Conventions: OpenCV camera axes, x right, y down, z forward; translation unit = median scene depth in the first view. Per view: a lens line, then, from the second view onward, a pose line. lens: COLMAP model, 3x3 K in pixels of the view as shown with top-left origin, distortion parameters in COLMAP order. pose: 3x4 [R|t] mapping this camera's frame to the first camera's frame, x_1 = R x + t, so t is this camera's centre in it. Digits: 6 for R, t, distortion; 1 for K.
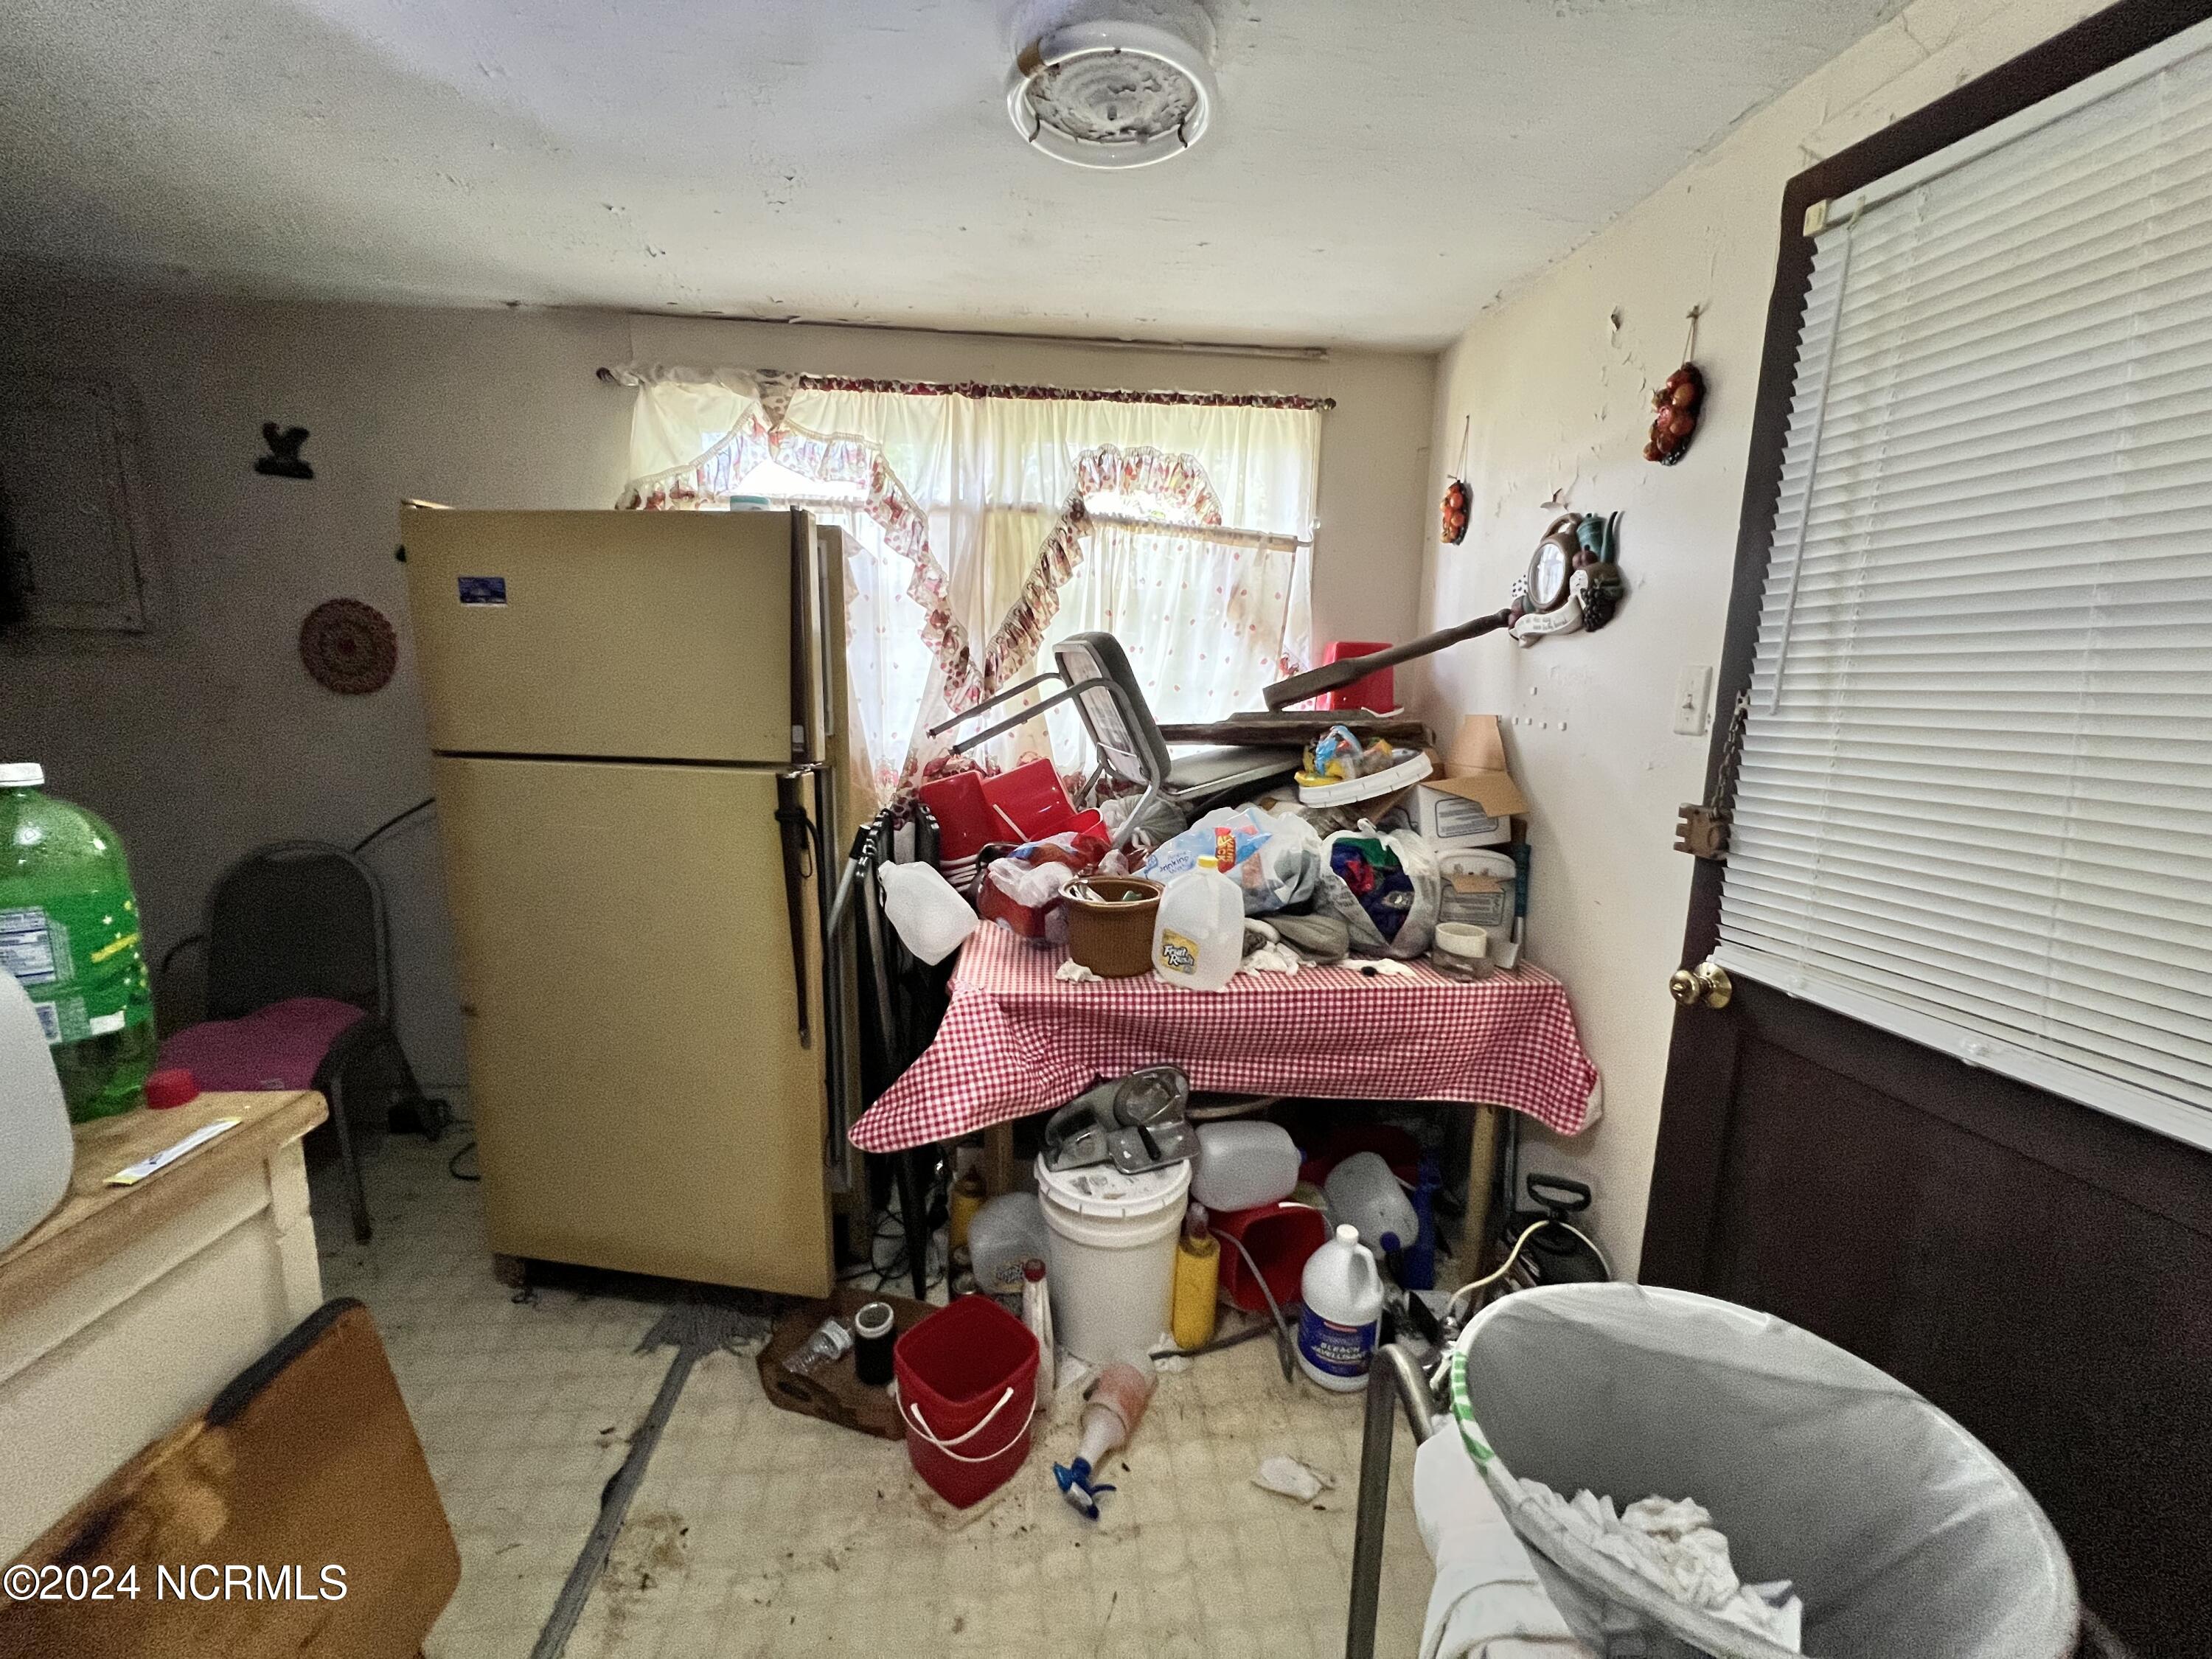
lens RADIAL K [[895.7, 0, 1106.0], [0, 895.7, 829.5], [0, 0, 1]] dist [-0.000529, 0.000148]
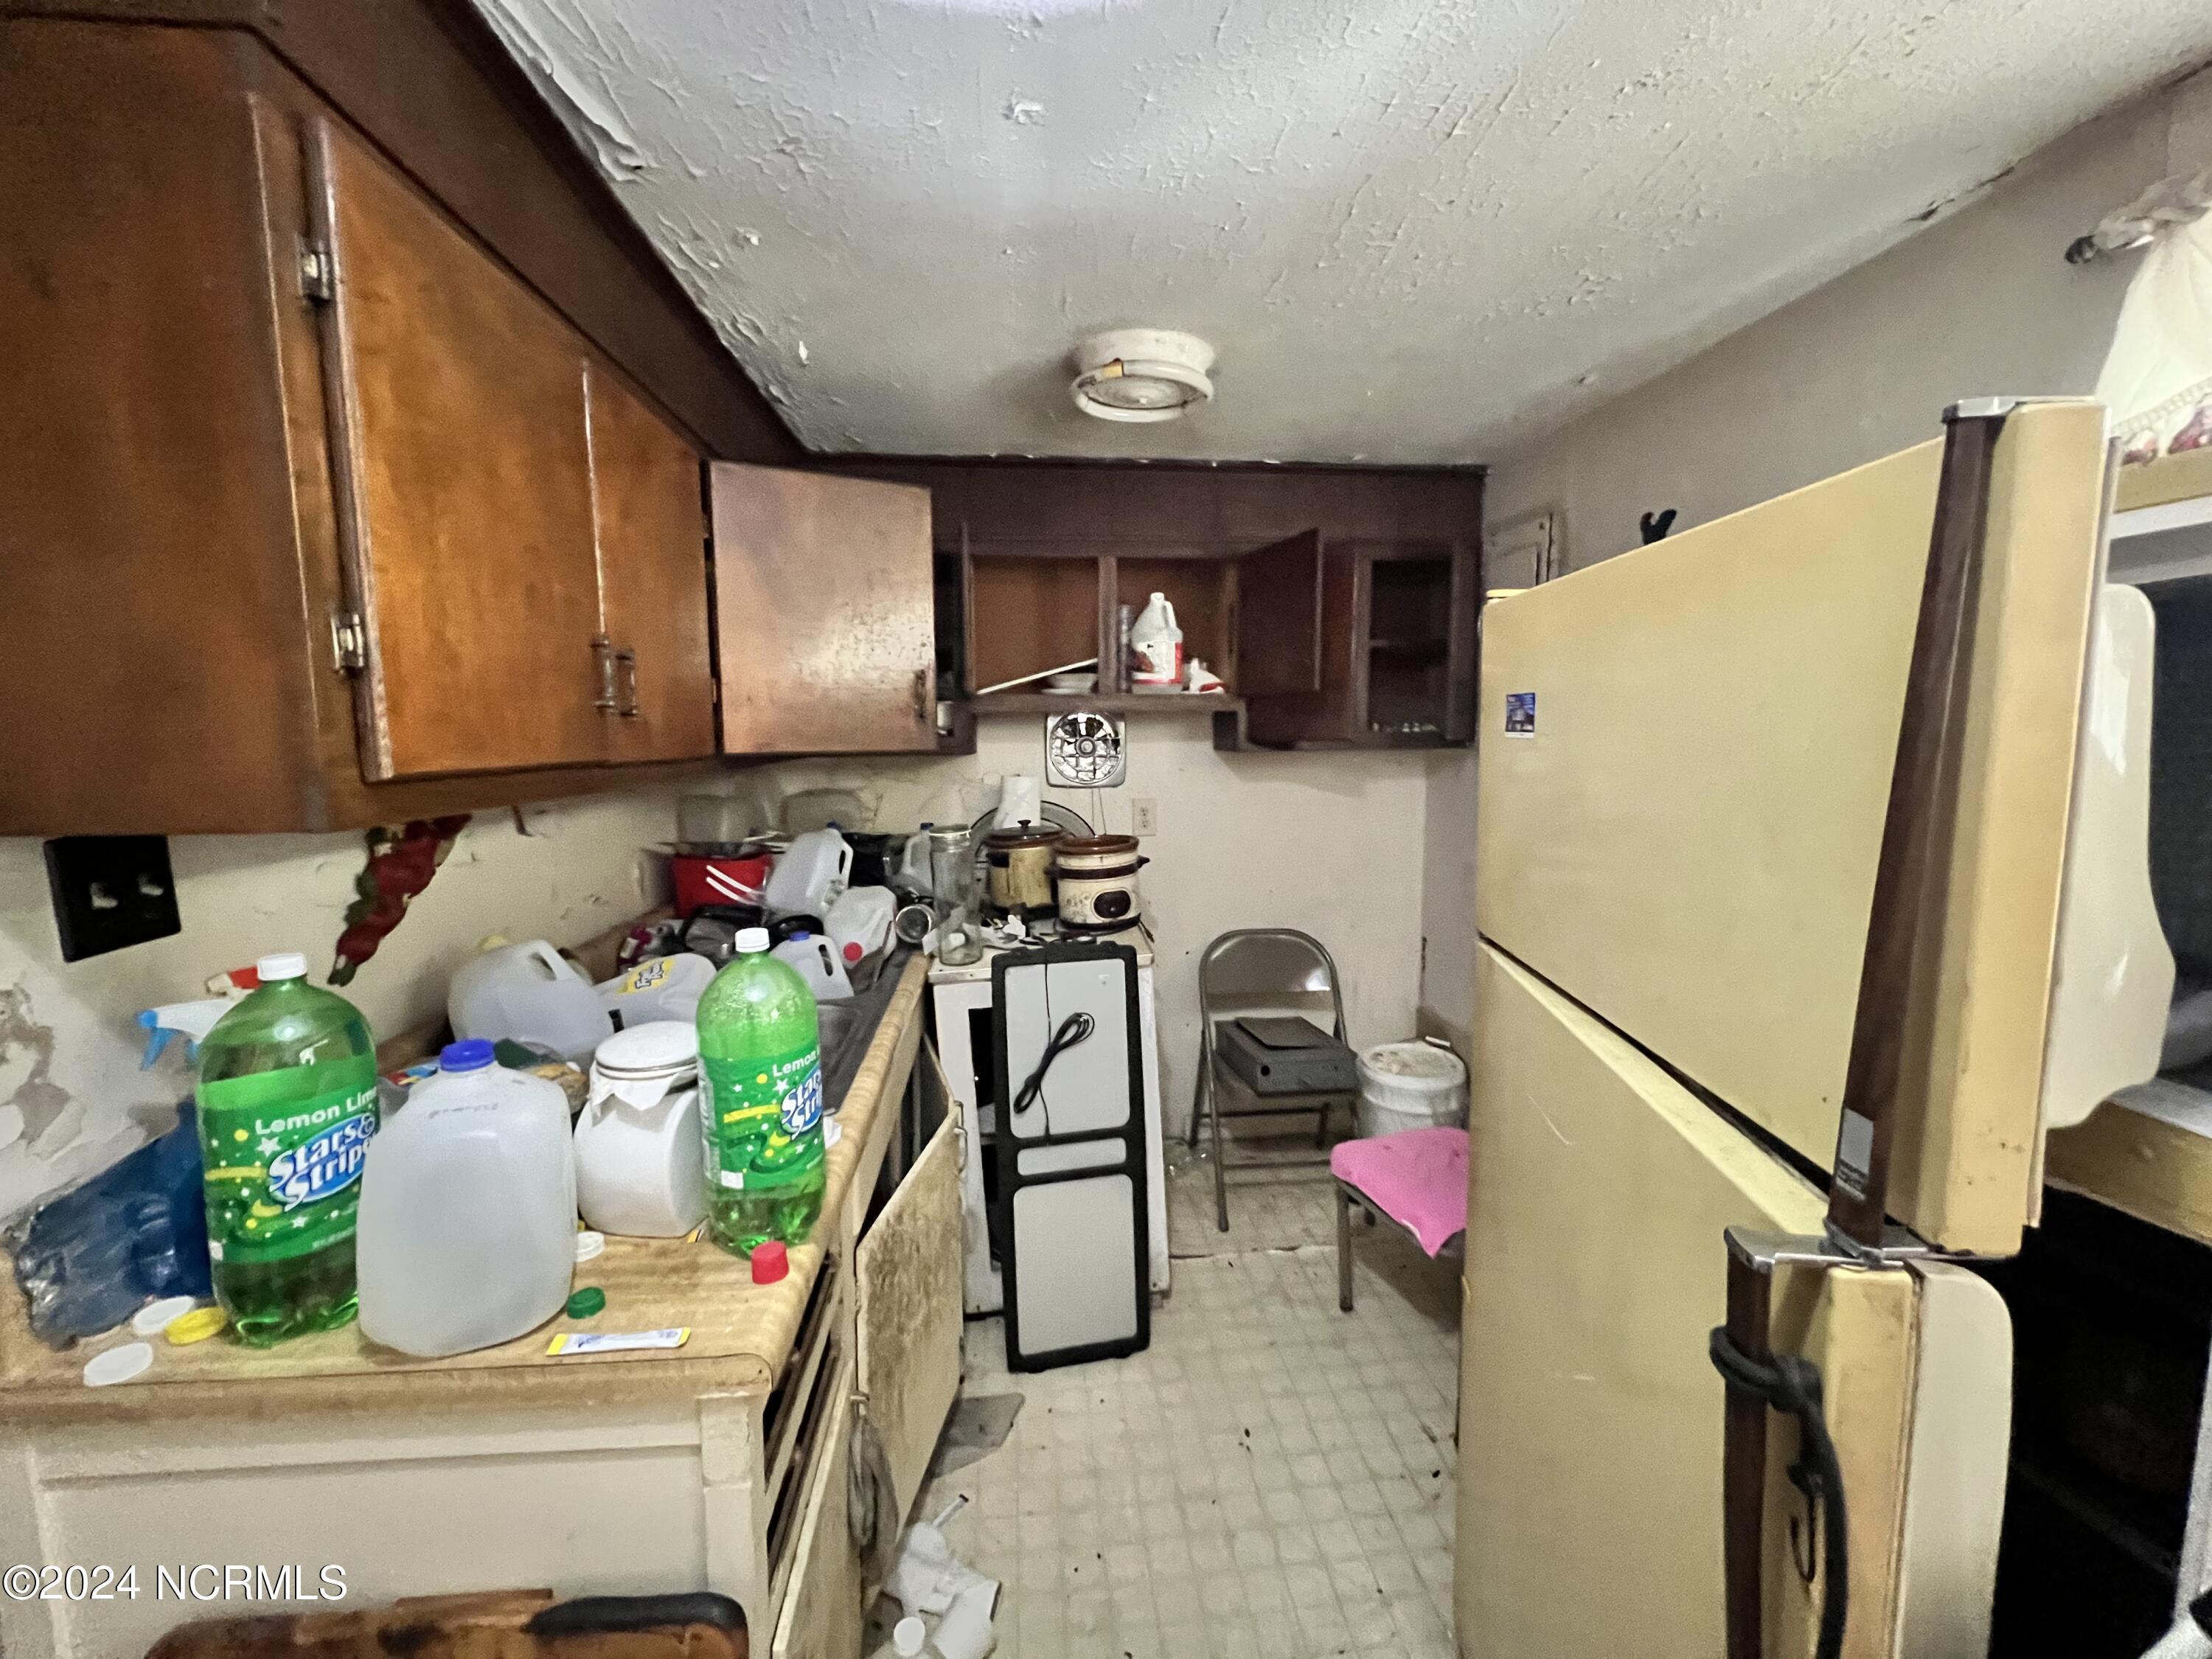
lens RADIAL K [[895.7, 0, 1106.0], [0, 895.7, 829.5], [0, 0, 1]] dist [-0.000529, 0.000148]
pose [[0.013393, 0.094442, -0.995440, -0.066993], [-0.170548, 0.981157, 0.090793, -0.297209], [0.985258, 0.168555, 0.029248, 1.082767]]
